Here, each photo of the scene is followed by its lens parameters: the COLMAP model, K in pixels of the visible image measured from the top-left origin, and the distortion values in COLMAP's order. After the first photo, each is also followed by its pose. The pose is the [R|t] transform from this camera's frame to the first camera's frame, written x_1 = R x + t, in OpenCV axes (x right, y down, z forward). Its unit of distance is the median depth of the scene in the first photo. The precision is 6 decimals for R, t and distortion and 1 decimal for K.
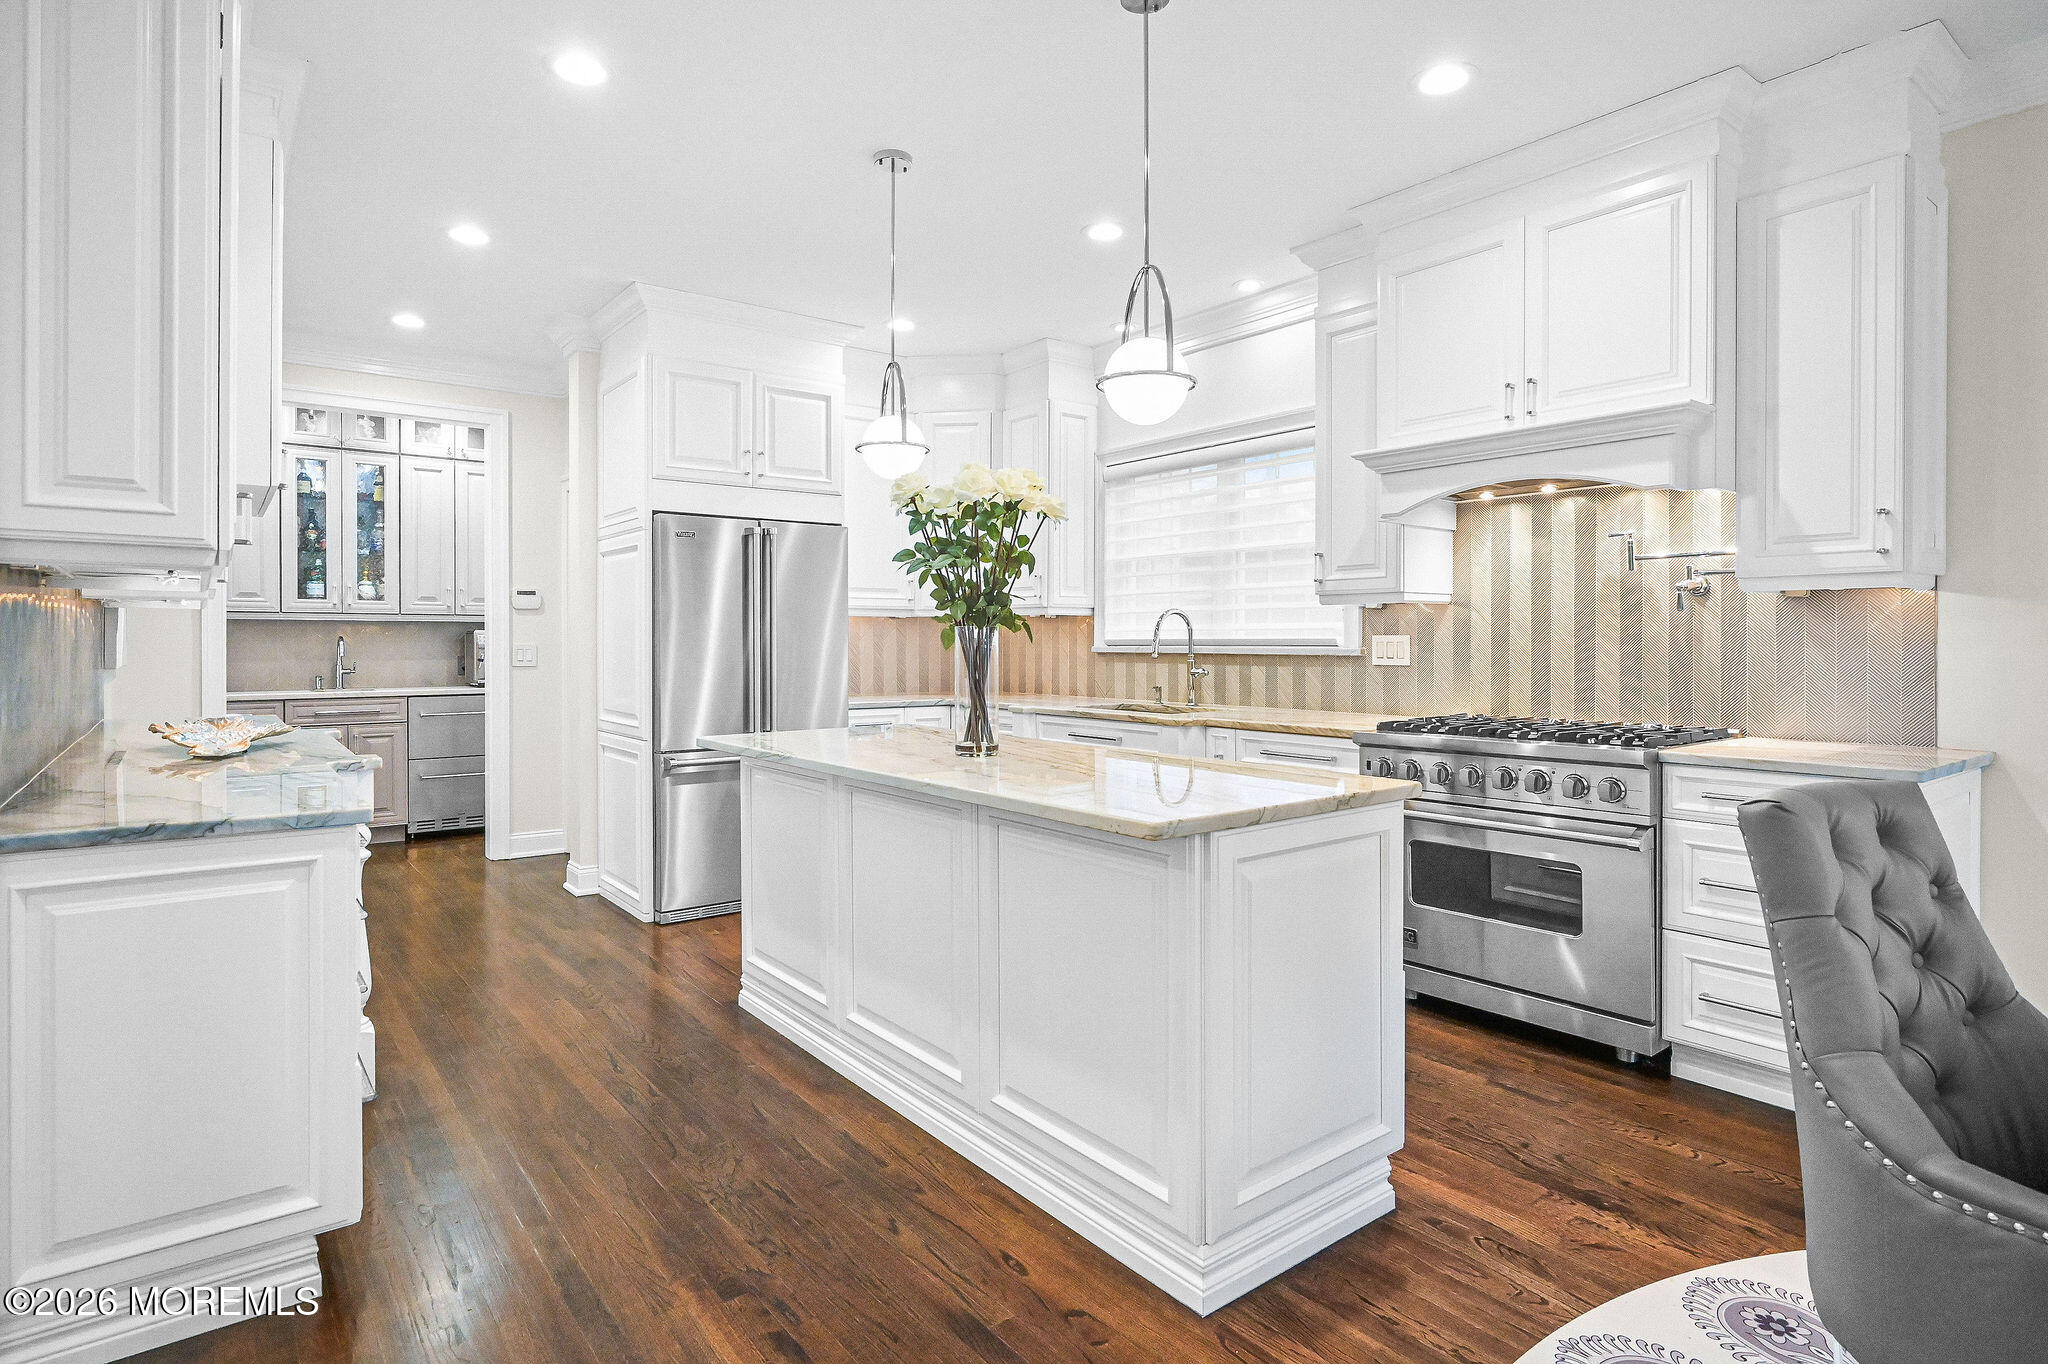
lens RADIAL K [[1056.3, 0, 1017.0], [0, 1056.3, 656.9], [0, 0, 1]] dist [-0.004514, -0.000944]
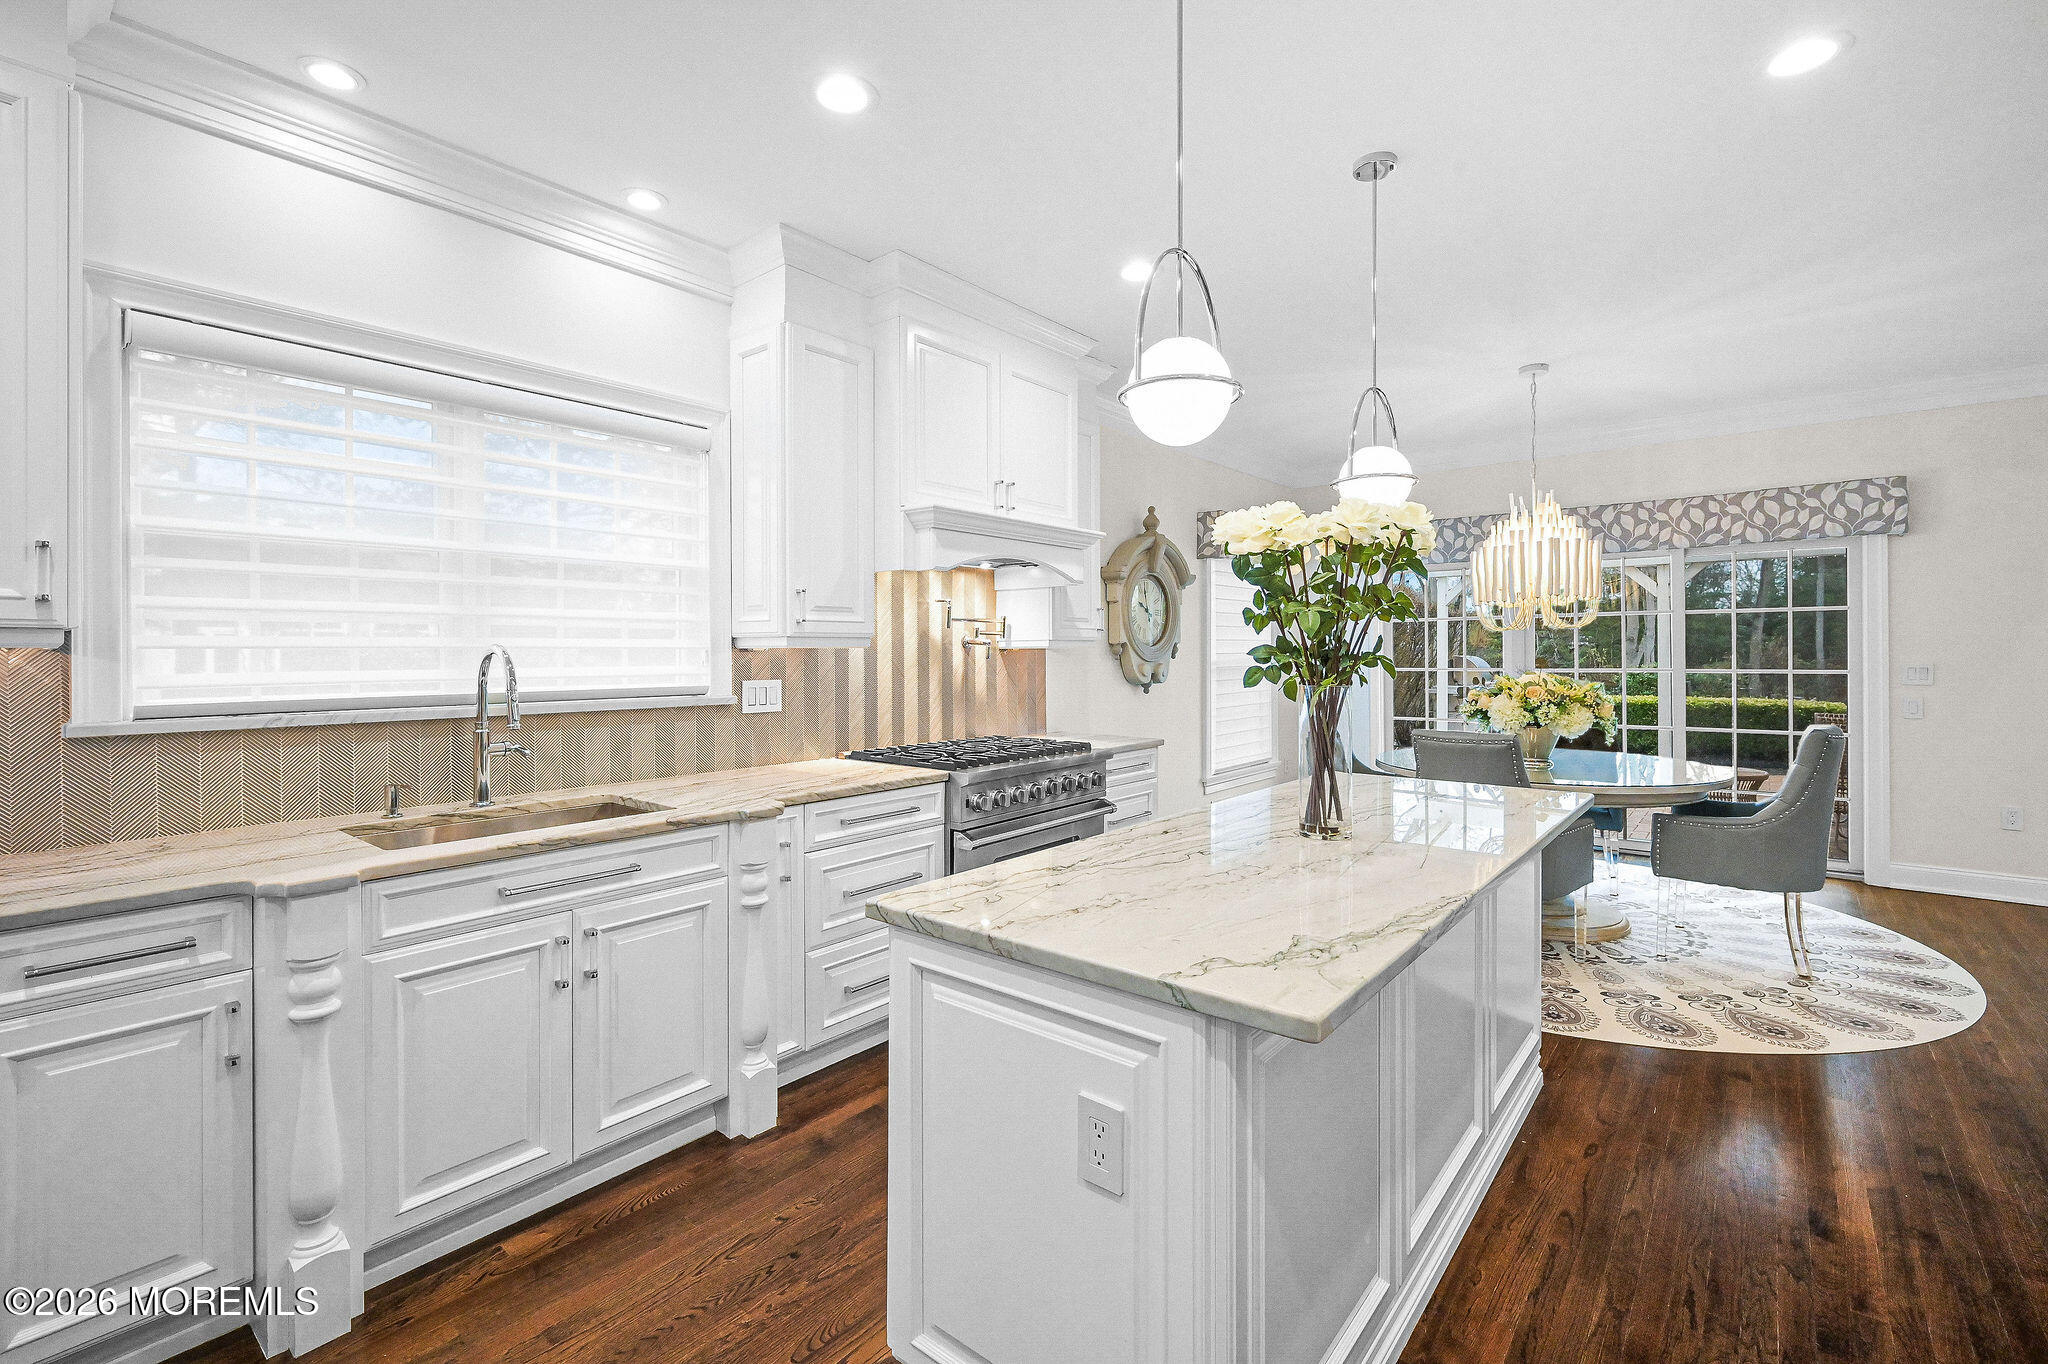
lens RADIAL K [[916.6, 0, 1018.2], [0, 916.6, 660.2], [0, 0, 1]] dist [-0.005642, 0.001347]
pose [[-0.224481, -0.008692, 0.974440, -0.423726], [0.017853, 0.999756, 0.013031, -0.039182], [-0.974315, 0.020322, -0.224271, 0.848431]]
